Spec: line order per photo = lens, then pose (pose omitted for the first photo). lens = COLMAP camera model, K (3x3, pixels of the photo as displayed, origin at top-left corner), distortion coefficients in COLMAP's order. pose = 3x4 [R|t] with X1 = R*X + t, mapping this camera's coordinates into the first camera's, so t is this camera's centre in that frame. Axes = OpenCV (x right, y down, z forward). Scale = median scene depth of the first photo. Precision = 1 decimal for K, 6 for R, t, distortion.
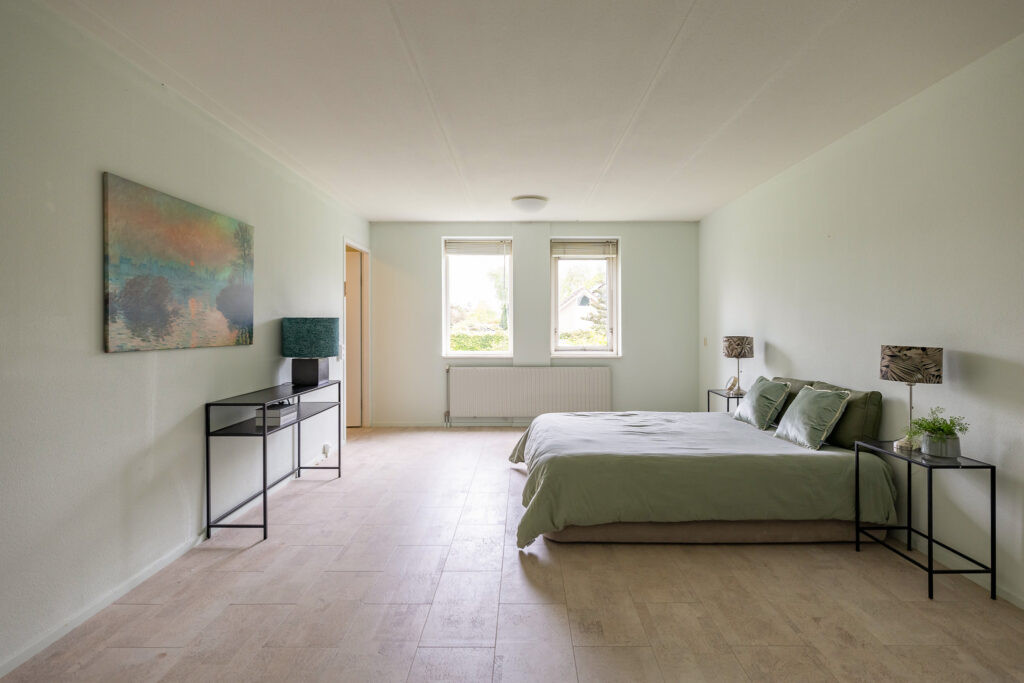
lens RADIAL K [[503.4, 0, 519.1], [0, 503.4, 333.4], [0, 0, 1]] dist [-0.004951, 0.001615]
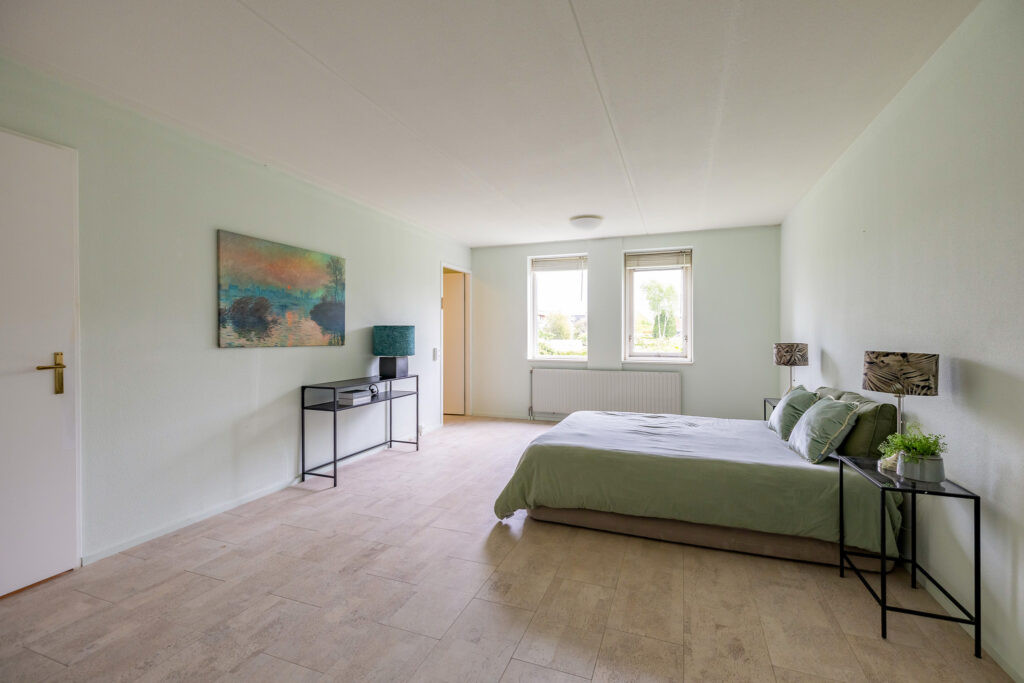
lens RADIAL K [[449.2, 0, 508.9], [0, 449.2, 342.9], [0, 0, 1]] dist [0.003518, -0.000482]
pose [[0.935574, 0.007585, -0.353050, 0.394713], [-0.006877, 0.999971, 0.003260, 0.010922], [0.353065, -0.000622, 0.935599, 0.023136]]
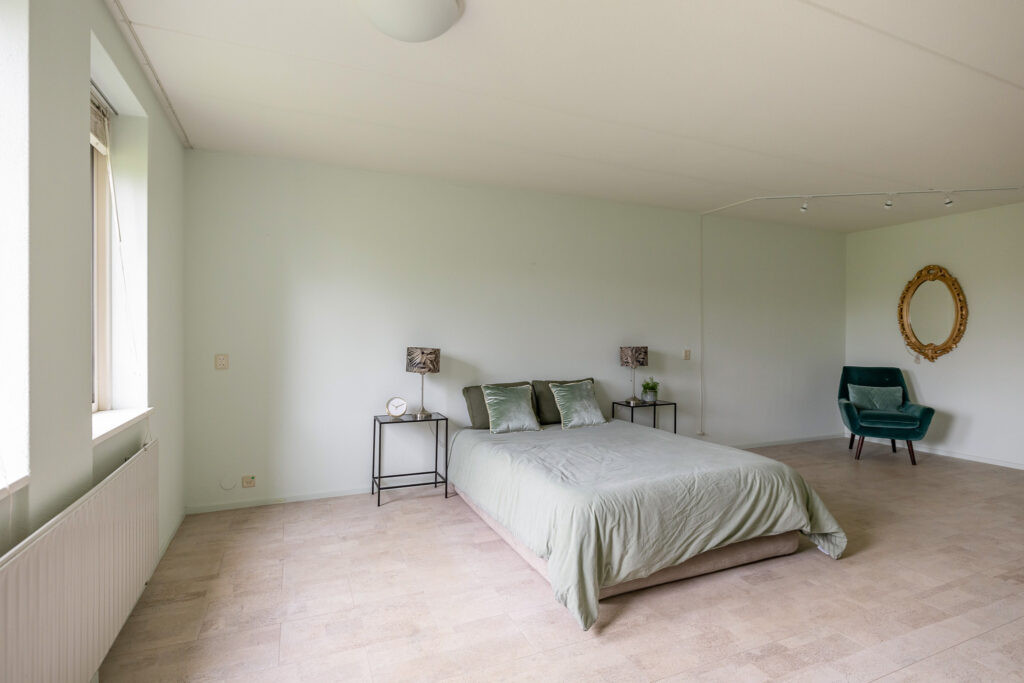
lens RADIAL K [[503.4, 0, 509.3], [0, 503.4, 335.8], [0, 0, 1]] dist [-0.004951, 0.001615]
pose [[-0.402103, -0.002098, 0.915592, -0.657393], [0.011625, 0.999905, 0.007396, -0.028345], [-0.915521, 0.013618, -0.402041, 2.017095]]
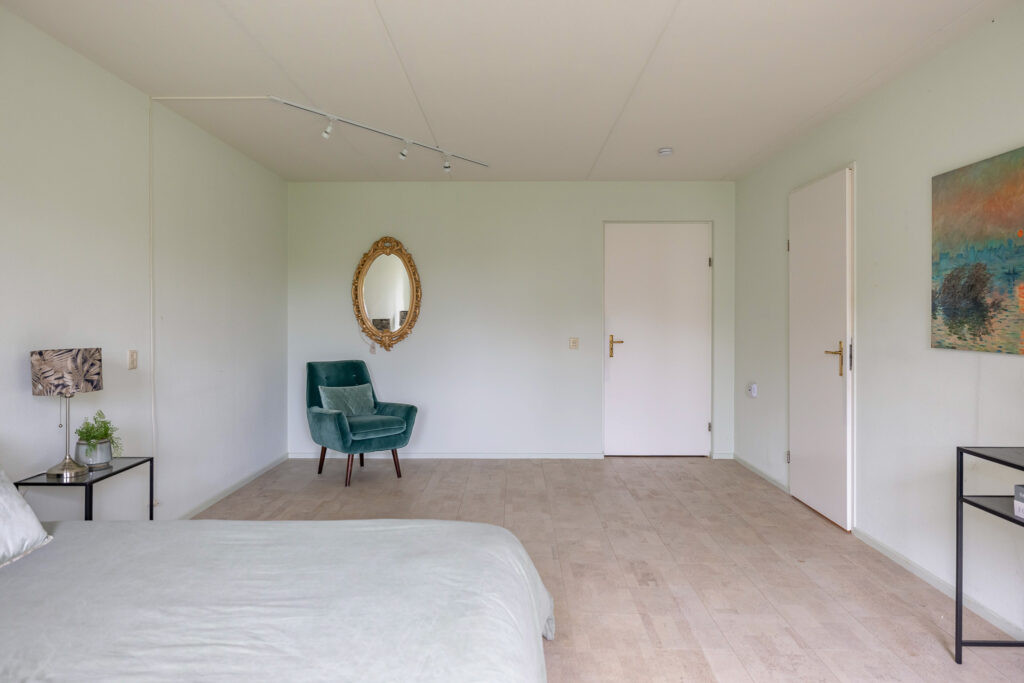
lens RADIAL K [[685.6, 0, 506.8], [0, 685.6, 318.4], [0, 0, 1]] dist [0.001252, -0.001666]
pose [[-0.999975, 0.000338, 0.007056, 0.056304], [0.000459, 0.999852, 0.017171, -0.038426], [-0.007050, 0.017174, -0.999828, 1.985523]]
